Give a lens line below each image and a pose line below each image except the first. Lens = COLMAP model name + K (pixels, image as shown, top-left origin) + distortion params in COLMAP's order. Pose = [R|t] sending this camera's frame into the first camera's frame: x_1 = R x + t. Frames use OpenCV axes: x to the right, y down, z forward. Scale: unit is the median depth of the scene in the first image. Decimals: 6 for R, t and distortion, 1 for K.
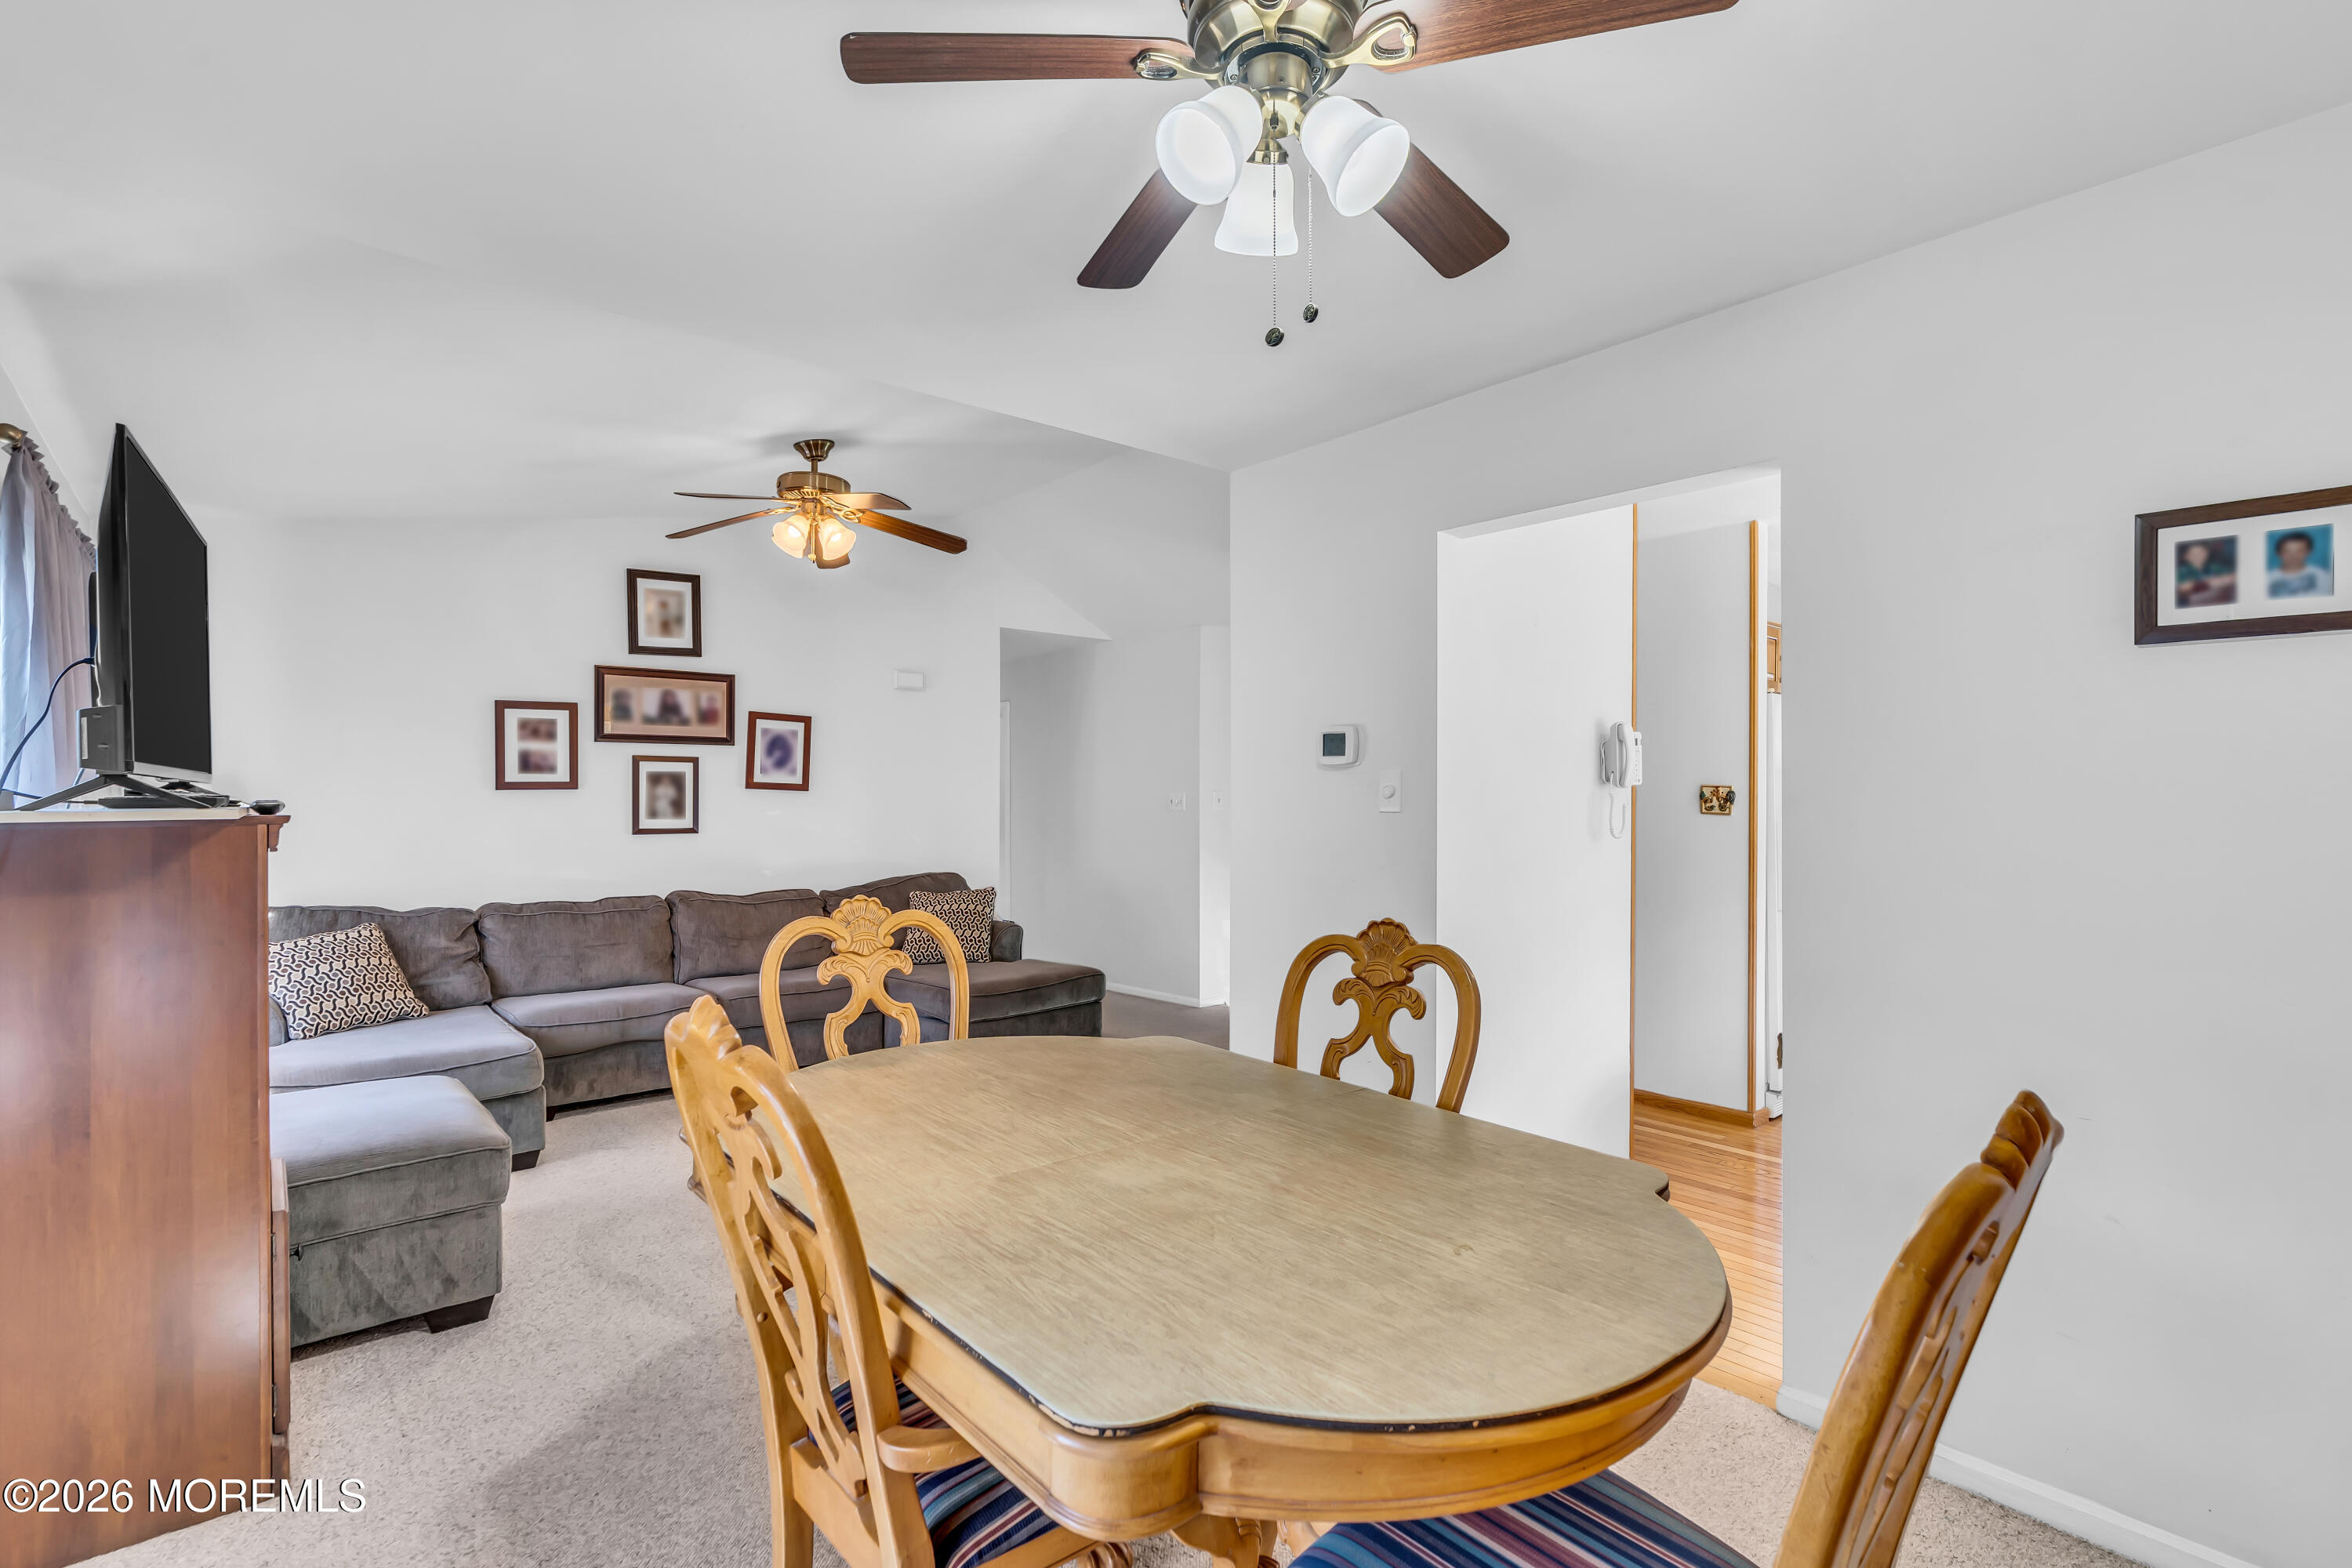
lens RADIAL K [[967.5, 0, 1176.2], [0, 967.5, 794.8], [0, 0, 1]] dist [-0.000680, 0.000009]
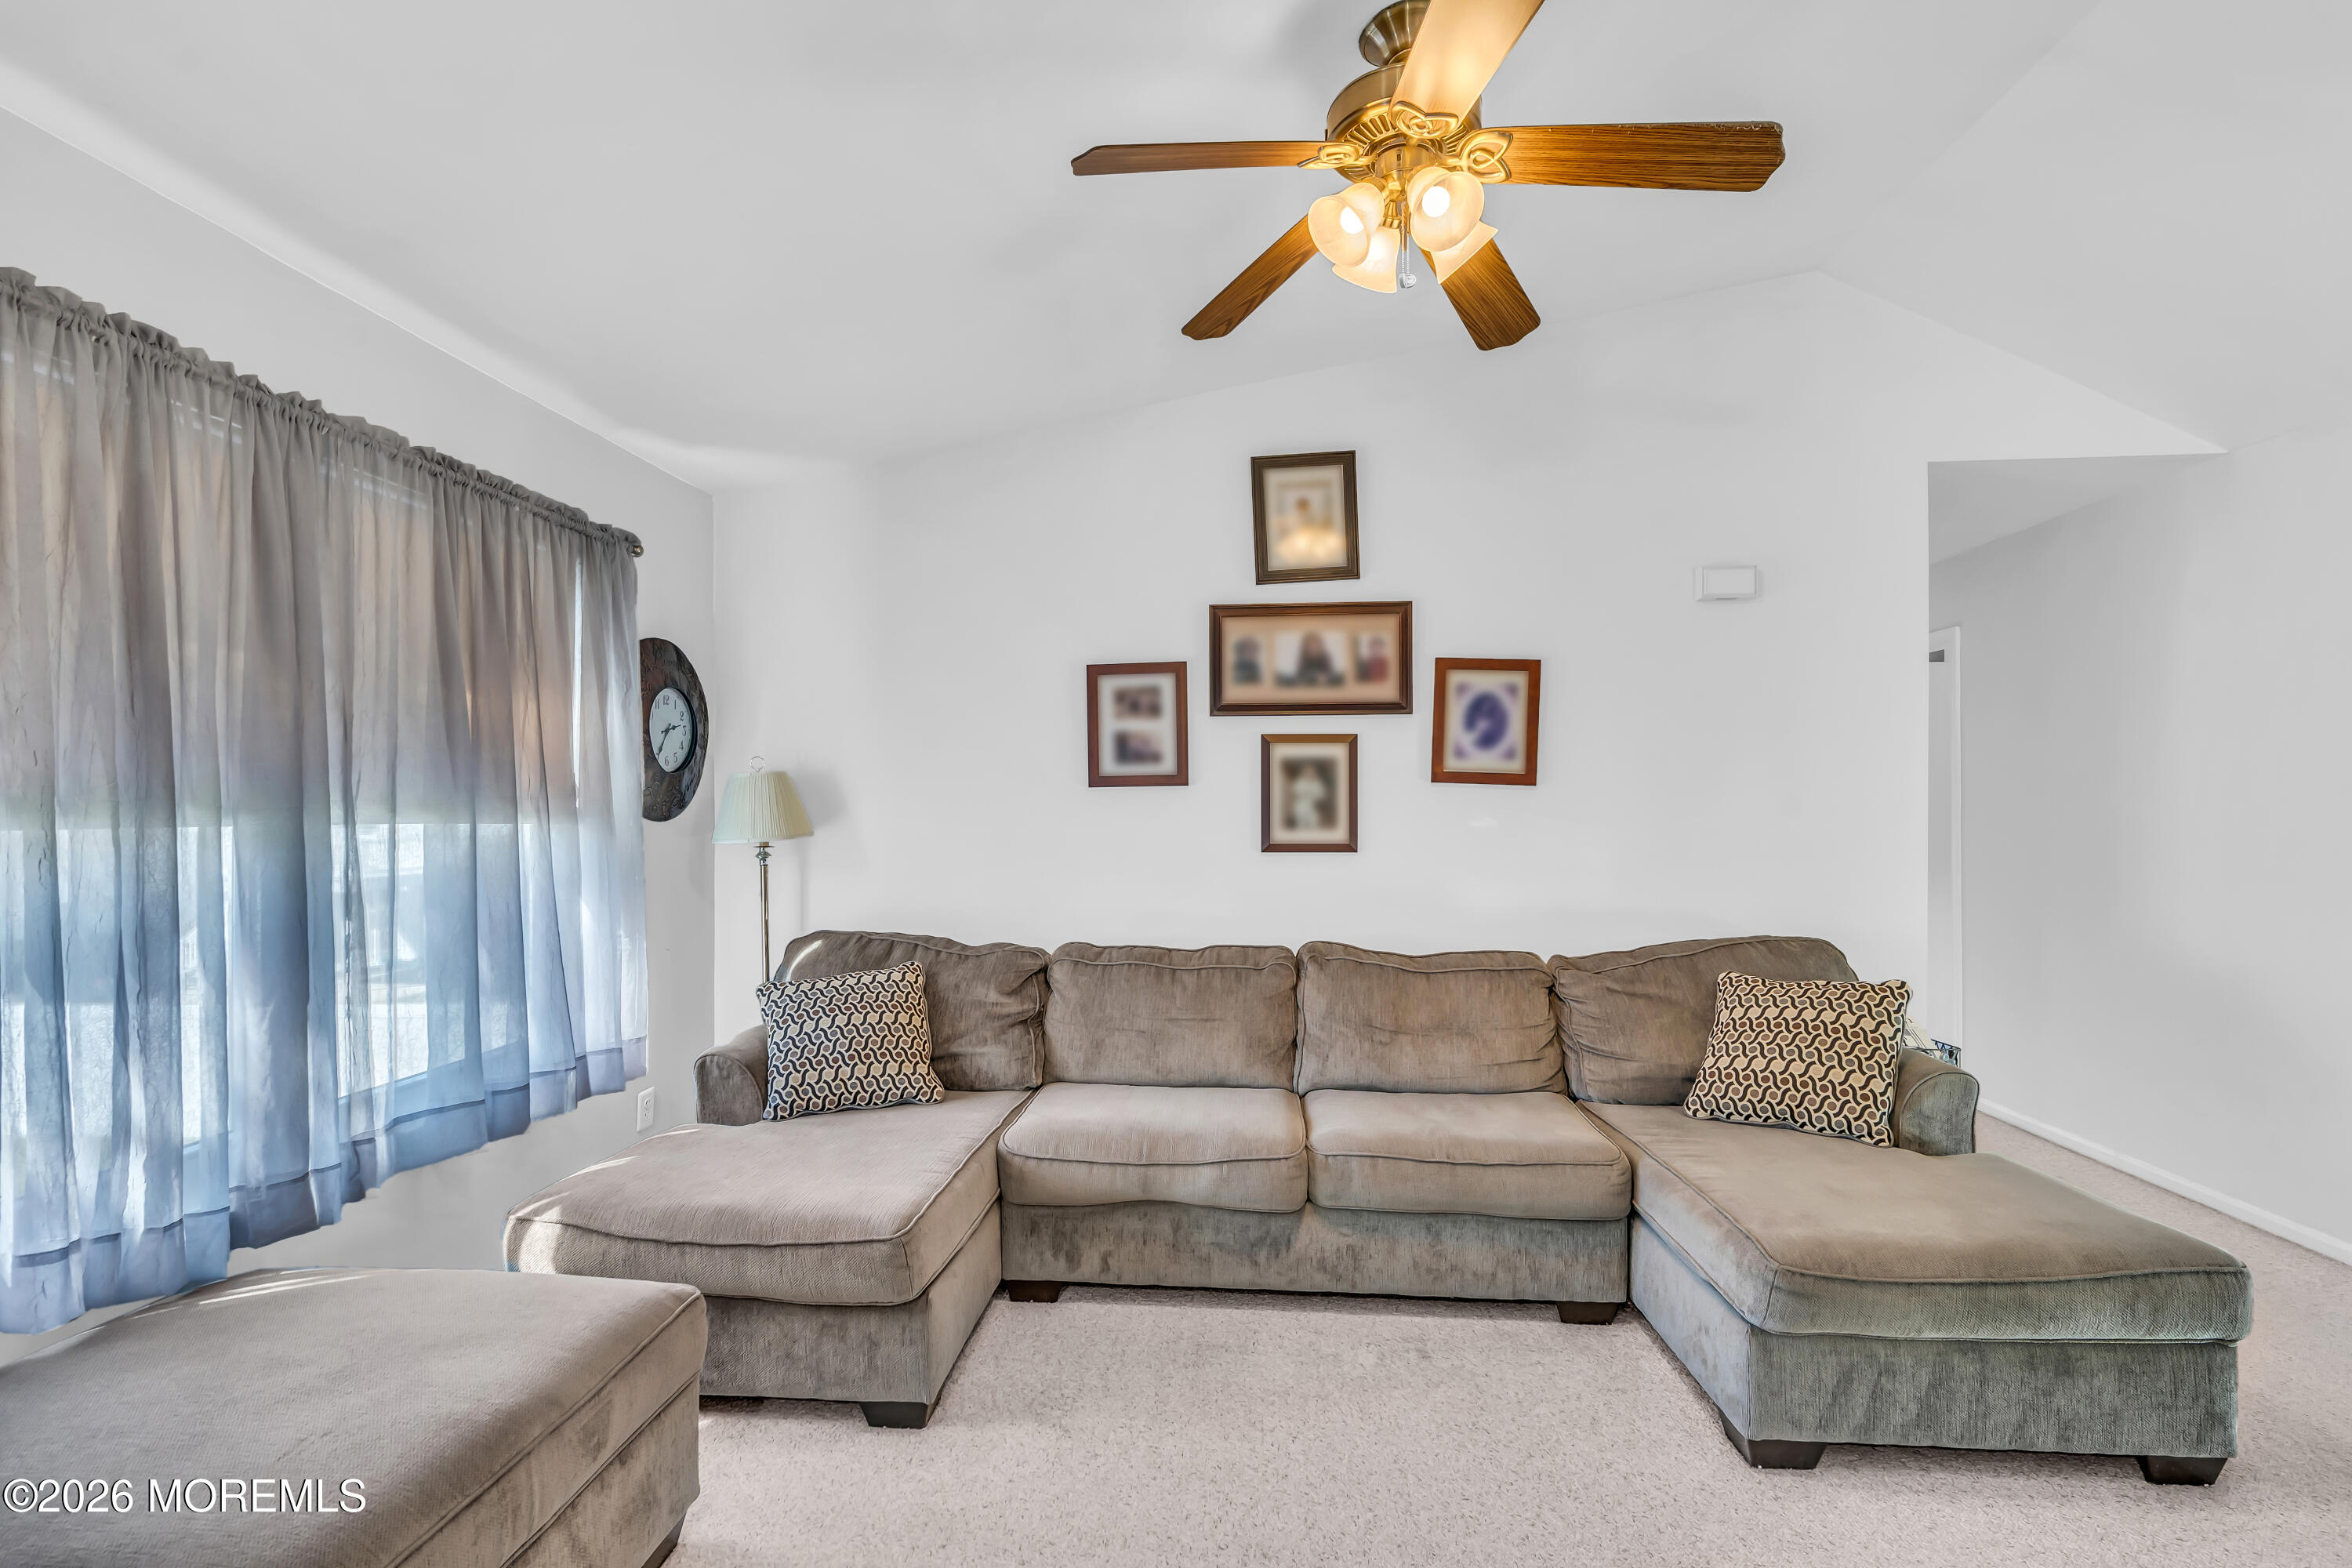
lens RADIAL K [[1084.3, 0, 1165.5], [0, 1084.3, 801.4], [0, 0, 1]] dist [-0.004923, 0.001754]
pose [[0.685072, -0.003919, -0.728465, -0.057213], [0.005321, 0.999986, -0.000375, 0.005873], [0.728456, -0.003619, 0.685083, 0.431090]]
